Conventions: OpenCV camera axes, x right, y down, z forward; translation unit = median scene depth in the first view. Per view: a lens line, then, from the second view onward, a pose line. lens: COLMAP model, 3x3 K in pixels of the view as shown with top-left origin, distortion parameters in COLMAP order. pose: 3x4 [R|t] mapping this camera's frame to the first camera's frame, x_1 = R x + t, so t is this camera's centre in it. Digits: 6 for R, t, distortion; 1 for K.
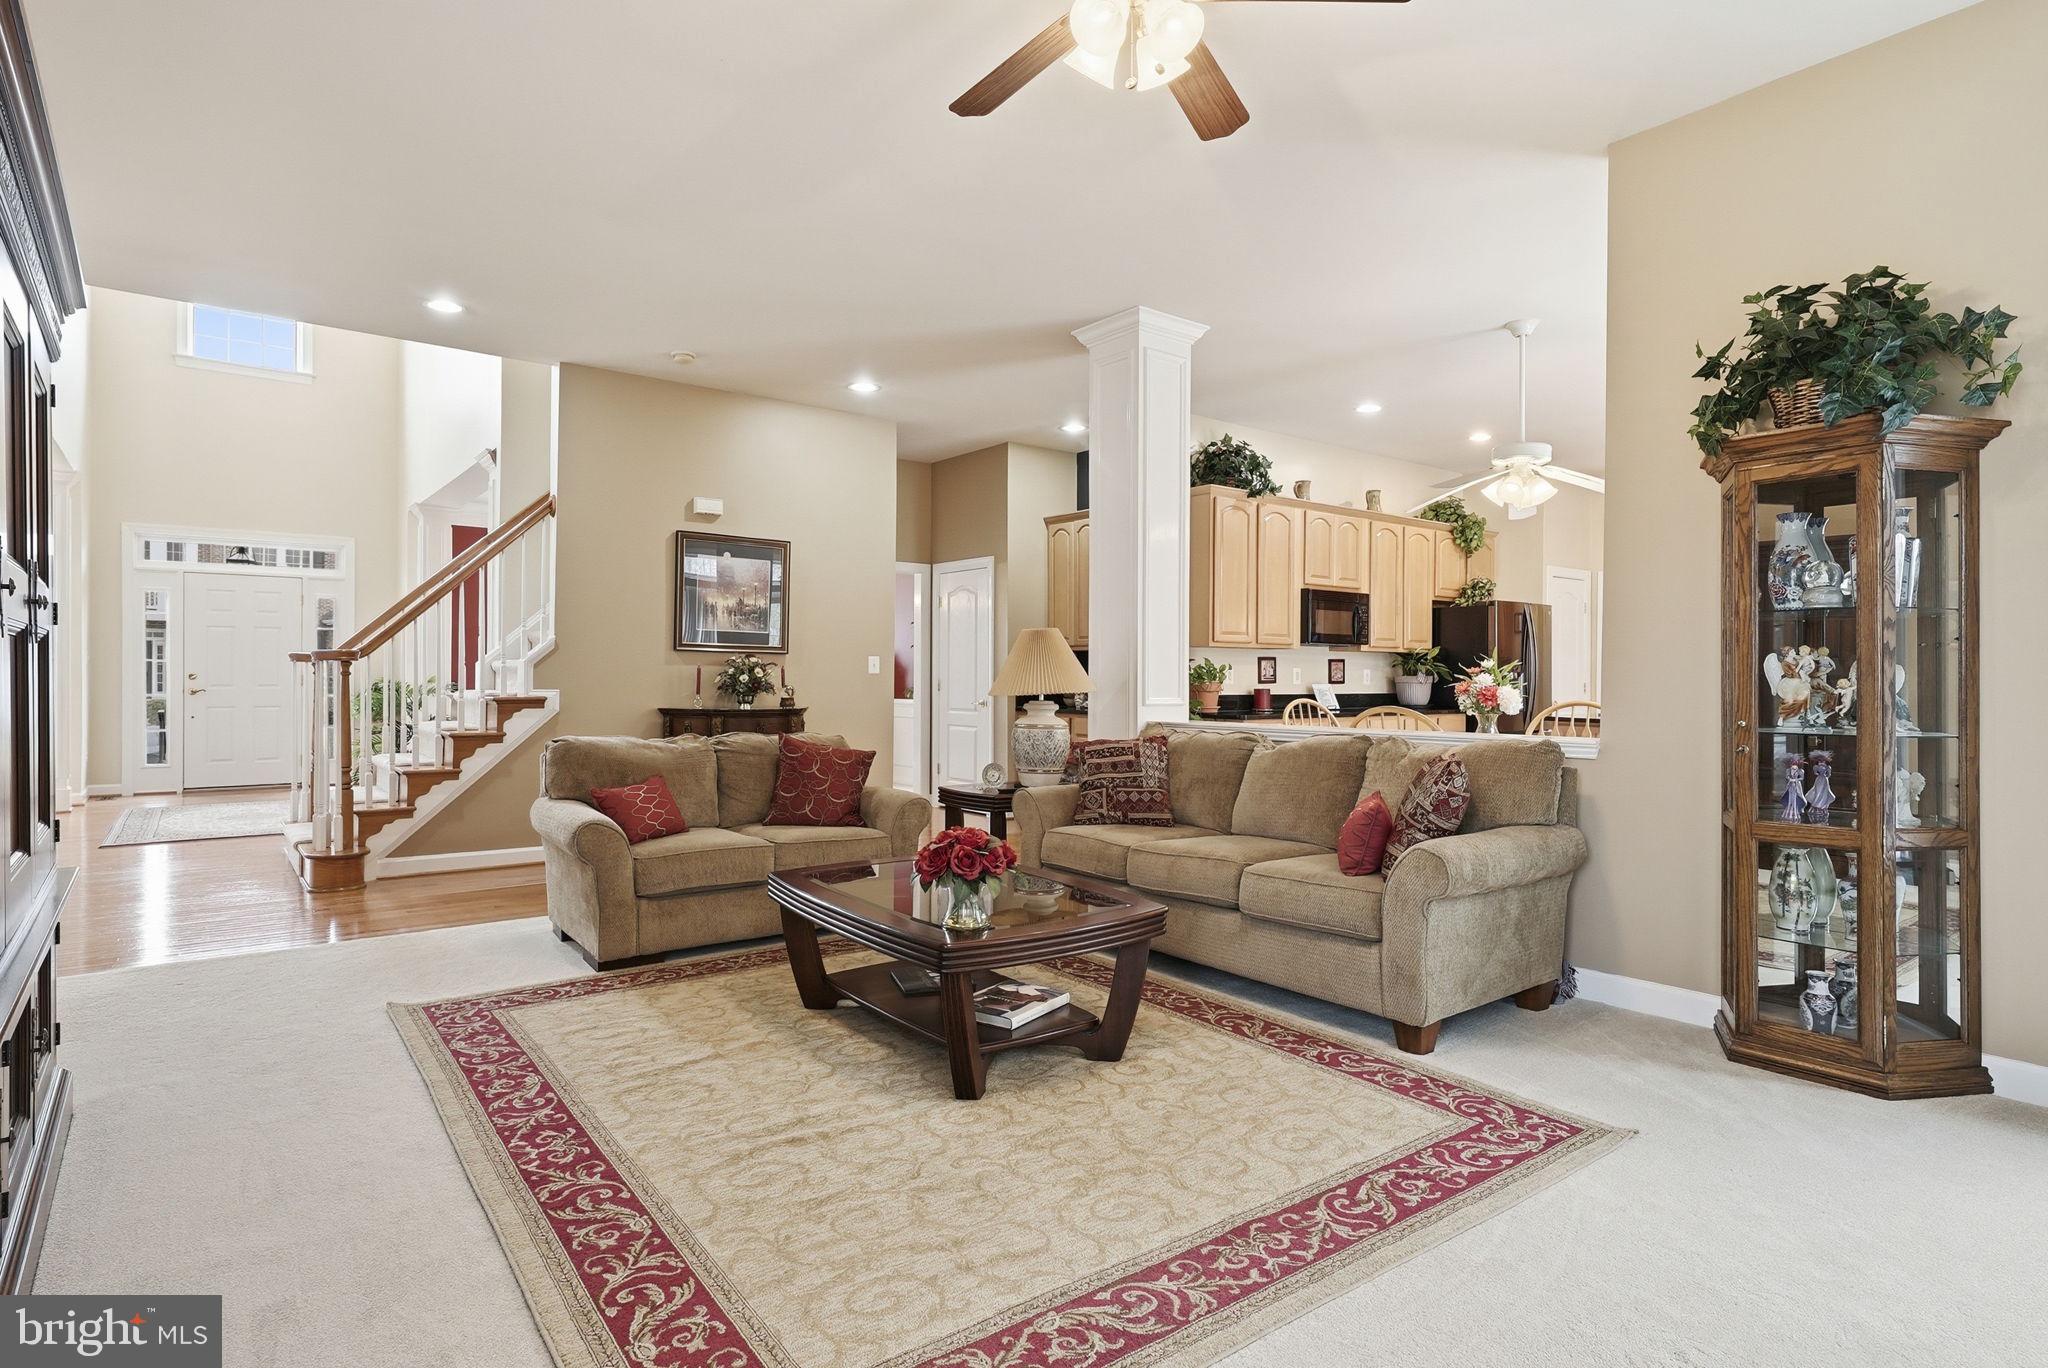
lens RADIAL K [[1084.2, 0, 1023.2], [0, 1084.2, 681.1], [0, 0, 1]] dist [0.007018, 0.001427]
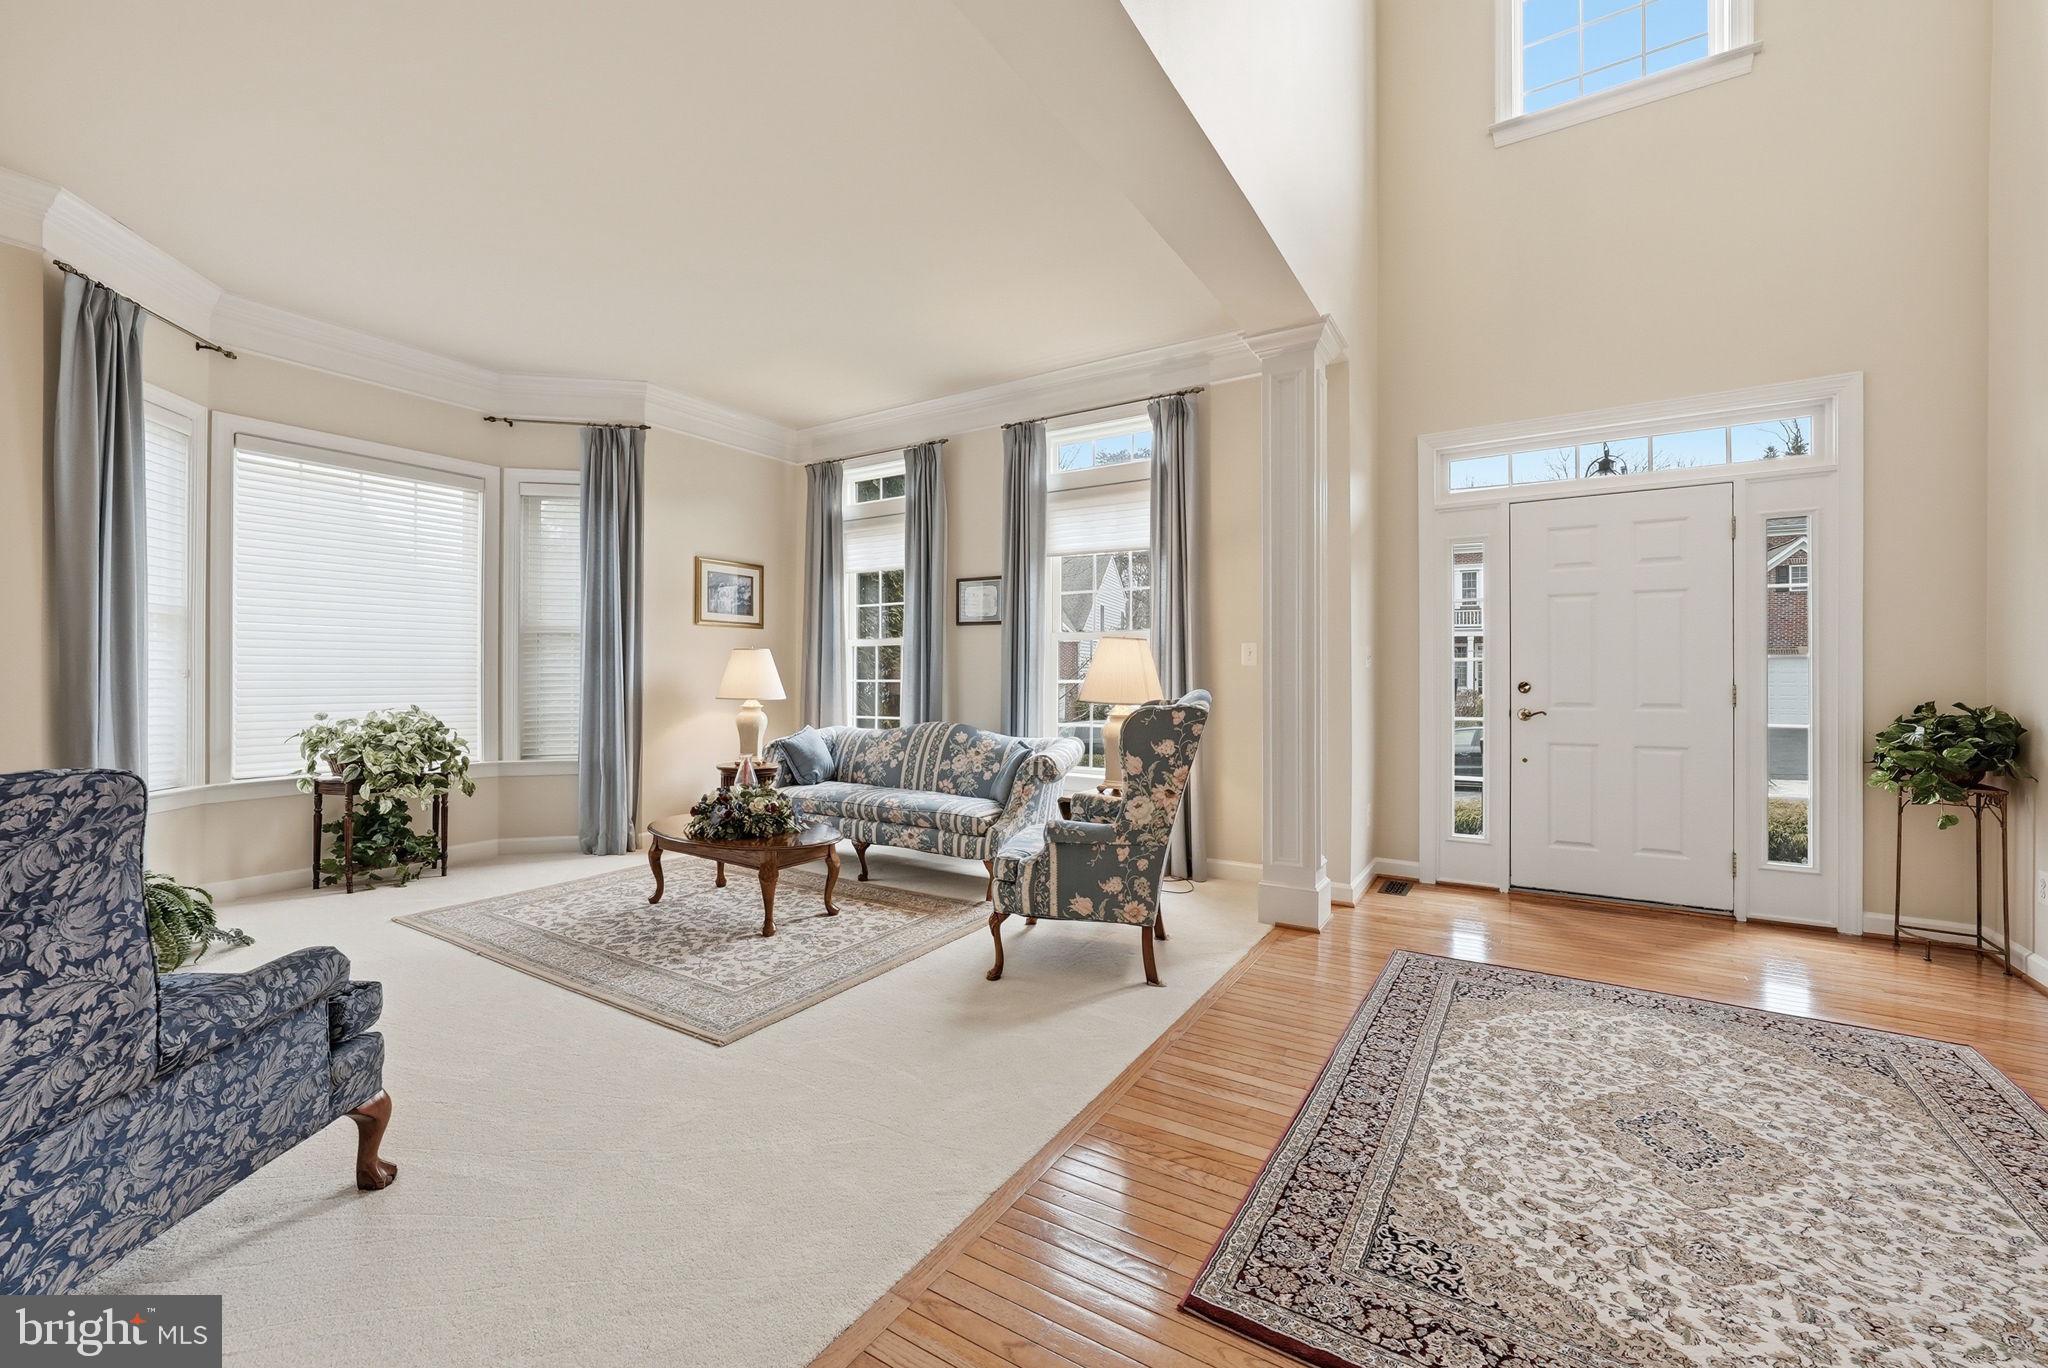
lens RADIAL K [[816.7, 0, 1035.4], [0, 816.7, 678.8], [0, 0, 1]] dist [-0.009462, 0.000271]
pose [[0.348064, -0.005964, -0.937452, -1.172574], [-0.001290, 0.999976, -0.006841, -0.014078], [0.937470, 0.003590, 0.348048, 1.583909]]
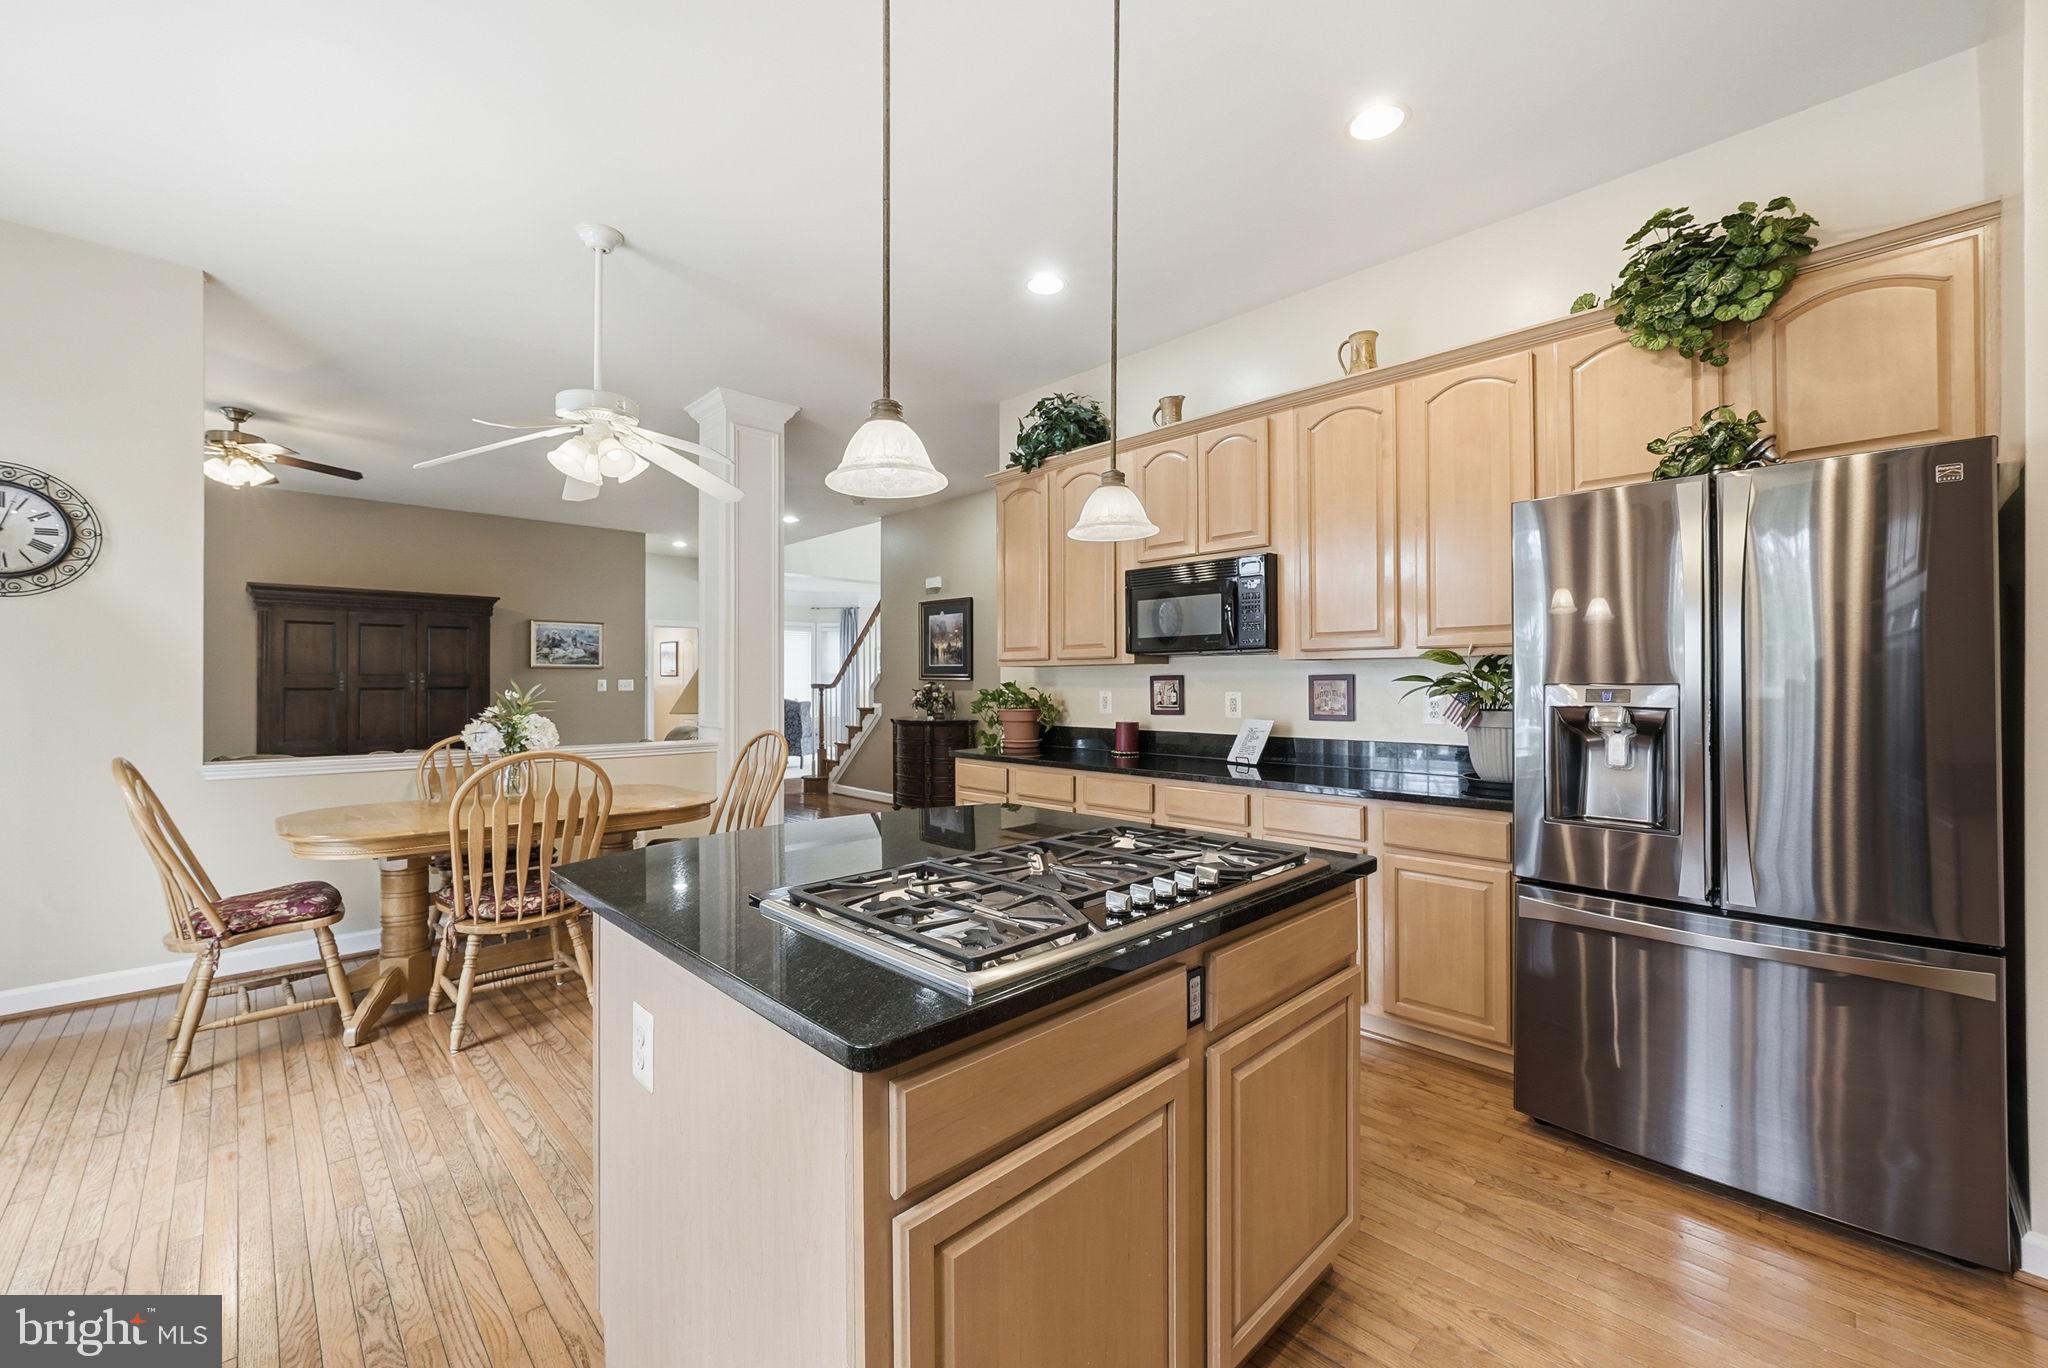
lens RADIAL K [[816.7, 0, 1025.1], [0, 816.7, 683.6], [0, 0, 1]] dist [-0.009462, 0.000271]
pose [[0.116240, -0.004140, -0.993213, 1.546570], [-0.000126, 0.999991, -0.004183, -0.032427], [0.993221, 0.000612, 0.116238, 1.828490]]
